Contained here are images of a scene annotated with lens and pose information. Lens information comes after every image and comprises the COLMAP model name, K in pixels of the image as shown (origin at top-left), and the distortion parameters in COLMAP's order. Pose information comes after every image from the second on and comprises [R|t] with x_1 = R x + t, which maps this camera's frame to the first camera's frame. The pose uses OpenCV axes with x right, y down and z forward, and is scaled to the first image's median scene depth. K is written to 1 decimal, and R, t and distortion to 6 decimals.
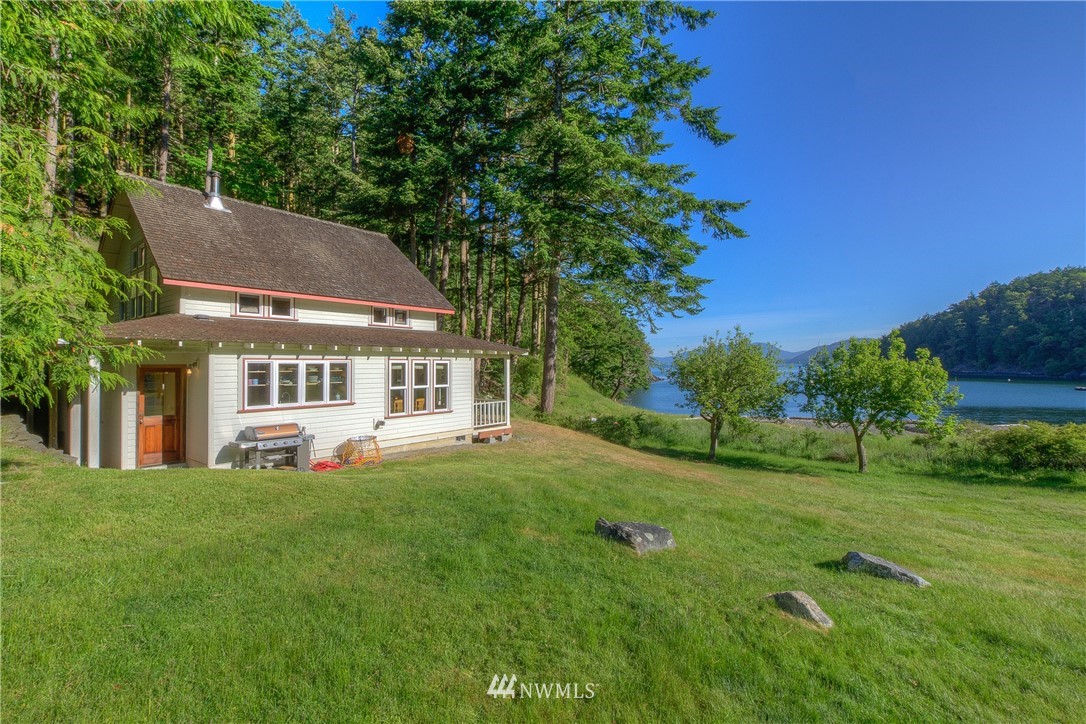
lens RADIAL K [[525.1, 0, 543.0], [0, 525.1, 362.0], [0, 0, 1]] dist [-0.001601, -0.000346]
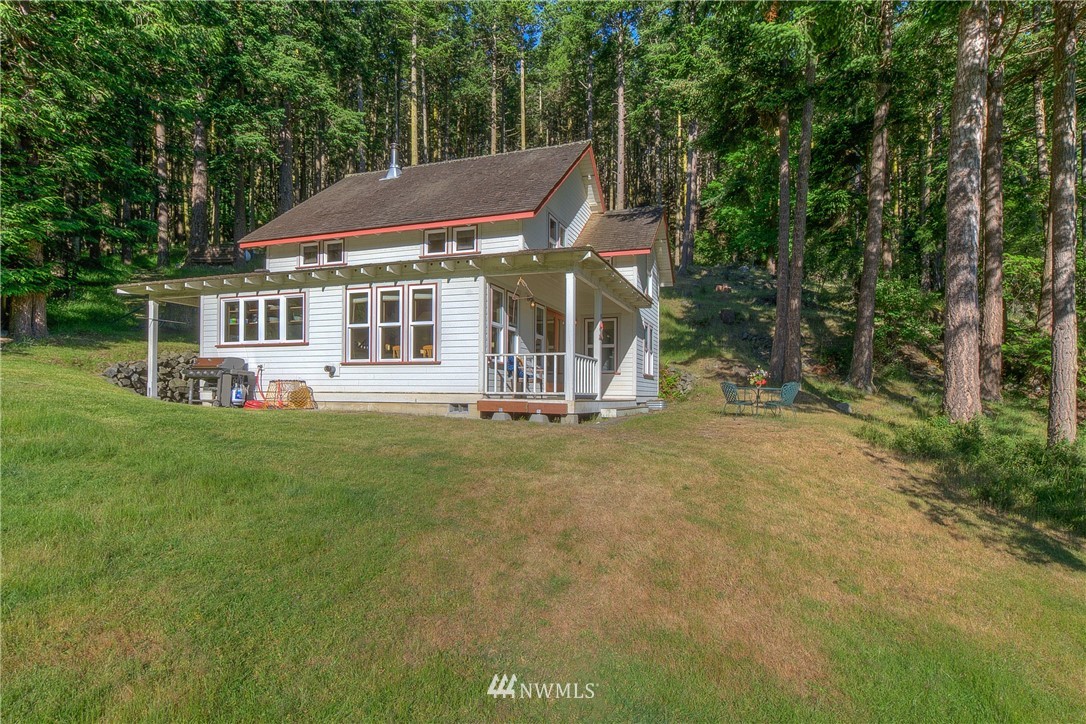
lens RADIAL K [[571.3, 0, 572.3], [0, 571.3, 368.0], [0, 0, 1]] dist [-0.001775, -0.000525]
pose [[0.305678, -0.036952, -0.951417, 0.589823], [-0.004958, 0.999171, -0.040400, 0.139175], [0.952122, 0.017067, 0.305242, 1.019645]]
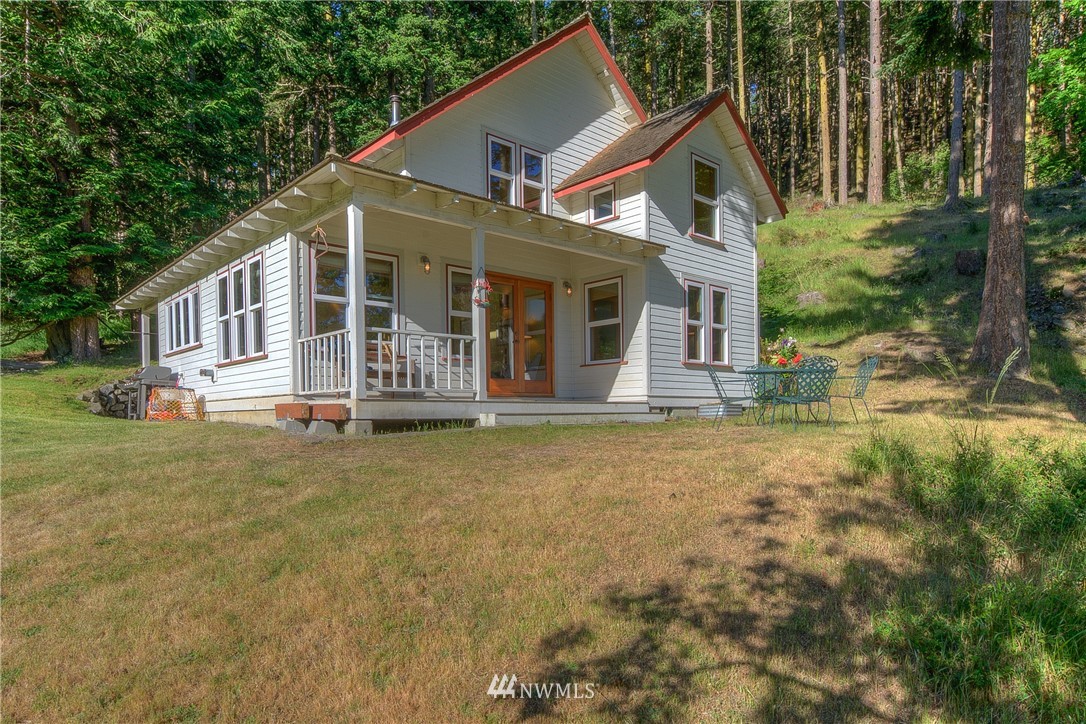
lens RADIAL K [[676.2, 0, 543.1], [0, 676.2, 414.0], [0, 0, 1]] dist [-0.000724, 0.000780]
pose [[-0.192467, 0.005523, -0.981288, 0.427855], [0.019555, 0.999807, 0.001791, 0.164835], [0.981109, -0.018844, -0.192538, 1.486683]]
